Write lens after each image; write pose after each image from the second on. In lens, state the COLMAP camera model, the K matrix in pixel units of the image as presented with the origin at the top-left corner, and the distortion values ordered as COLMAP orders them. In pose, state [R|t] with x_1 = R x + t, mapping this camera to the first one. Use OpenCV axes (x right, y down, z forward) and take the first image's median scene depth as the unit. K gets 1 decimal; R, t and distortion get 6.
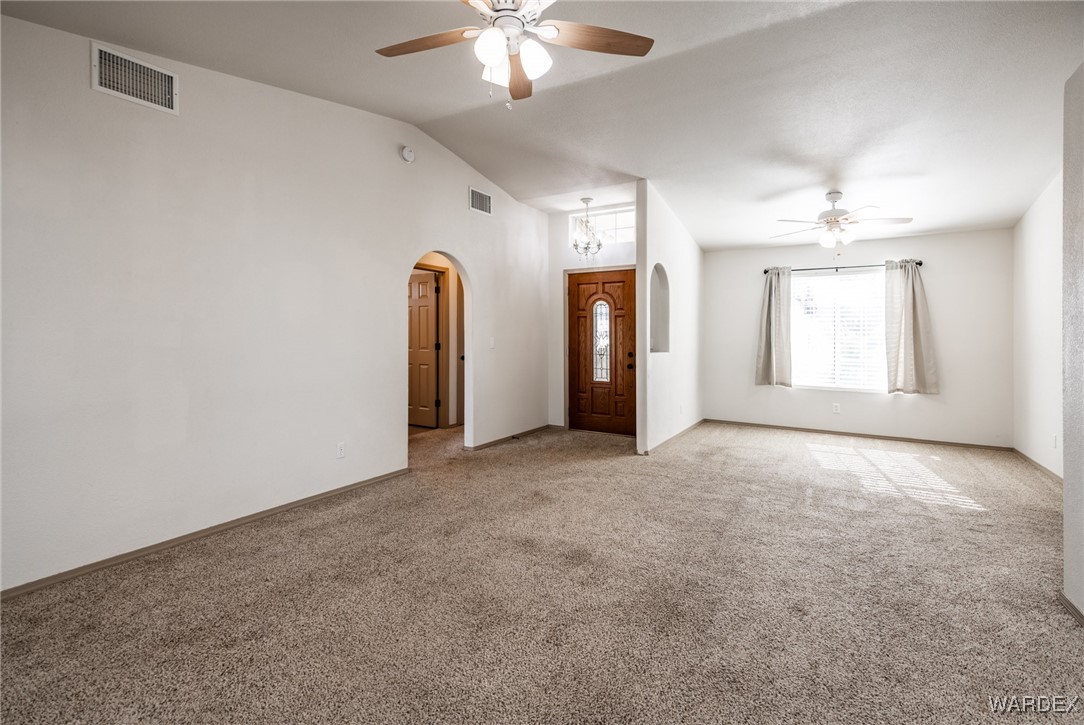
lens RADIAL K [[500.4, 0, 540.2], [0, 500.4, 351.4], [0, 0, 1]] dist [0.031072, -0.023212]
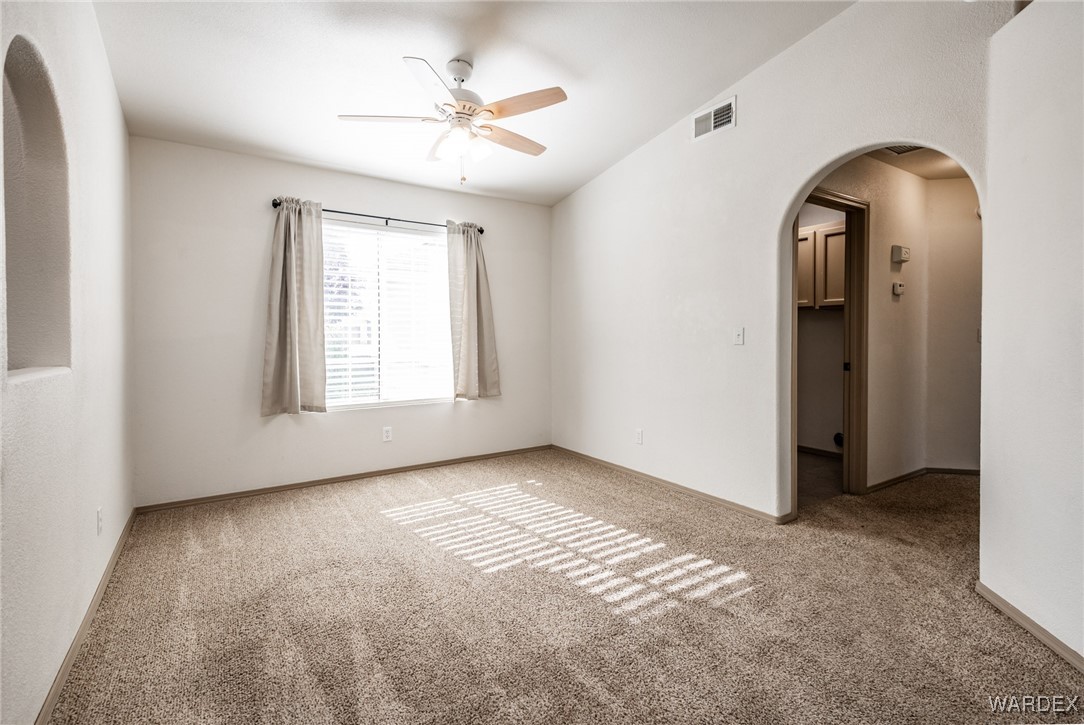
lens RADIAL K [[500.4, 0, 540.2], [0, 500.4, 351.4], [0, 0, 1]] dist [0.031072, -0.023212]
pose [[0.428085, -0.036456, 0.903003, 0.085743], [0.035448, 0.999094, 0.023531, -0.004080], [-0.903043, 0.021936, 0.428989, 0.572087]]
